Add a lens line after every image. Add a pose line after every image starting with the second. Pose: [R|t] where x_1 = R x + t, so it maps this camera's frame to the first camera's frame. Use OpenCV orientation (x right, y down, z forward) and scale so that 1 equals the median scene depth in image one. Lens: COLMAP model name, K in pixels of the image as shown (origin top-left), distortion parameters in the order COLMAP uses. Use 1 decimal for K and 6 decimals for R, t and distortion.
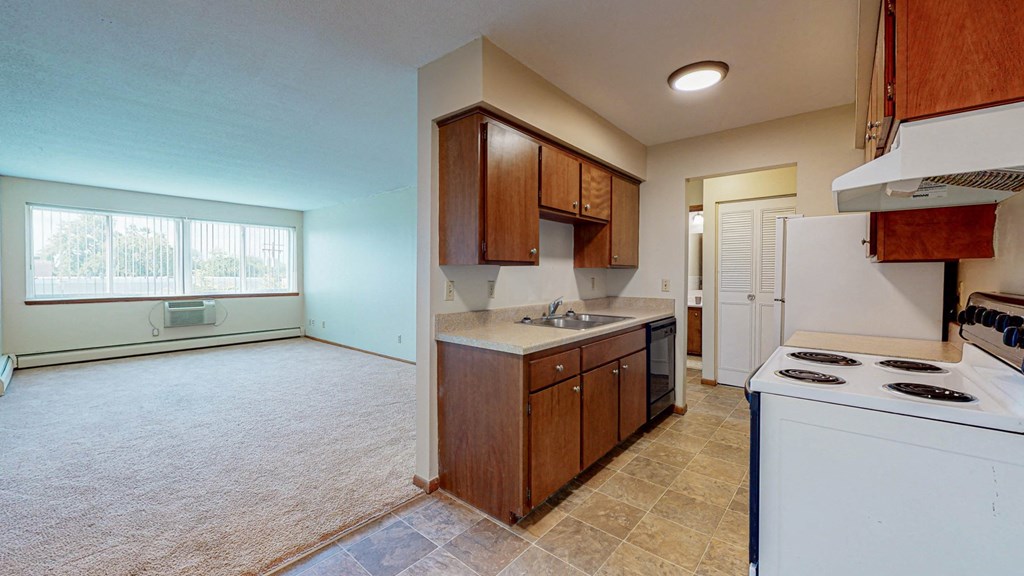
lens RADIAL K [[398.1, 0, 511.9], [0, 398.1, 282.3], [0, 0, 1]] dist [-0.000956, 0.000876]
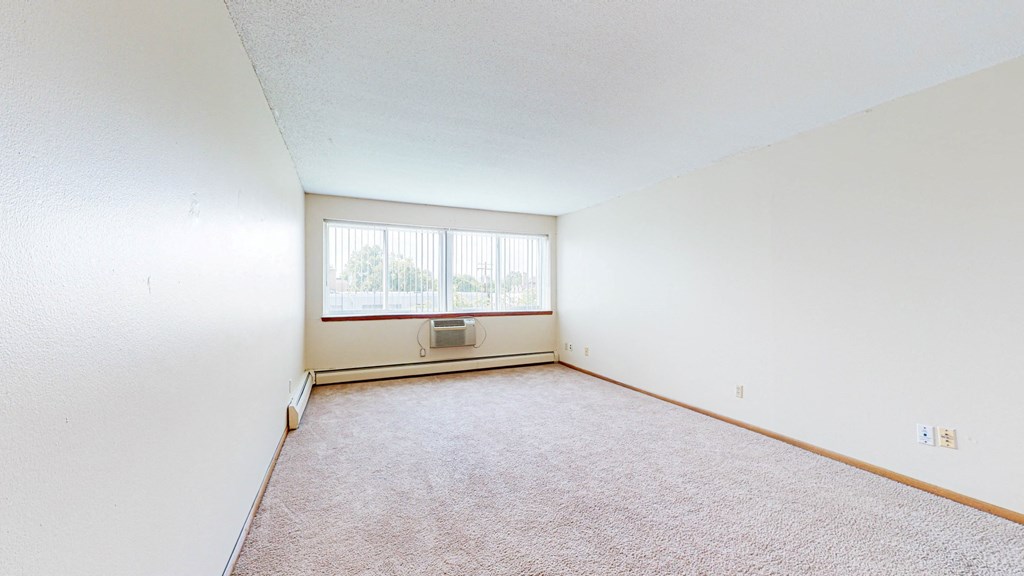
lens RADIAL K [[327.7, 0, 509.1], [0, 327.7, 290.1], [0, 0, 1]] dist [-0.000681, 0.000002]
pose [[0.920564, -0.002746, -0.390582, -0.191031], [-0.003871, 0.999862, -0.016153, -0.003949], [0.390573, 0.016382, 0.920426, 0.173371]]
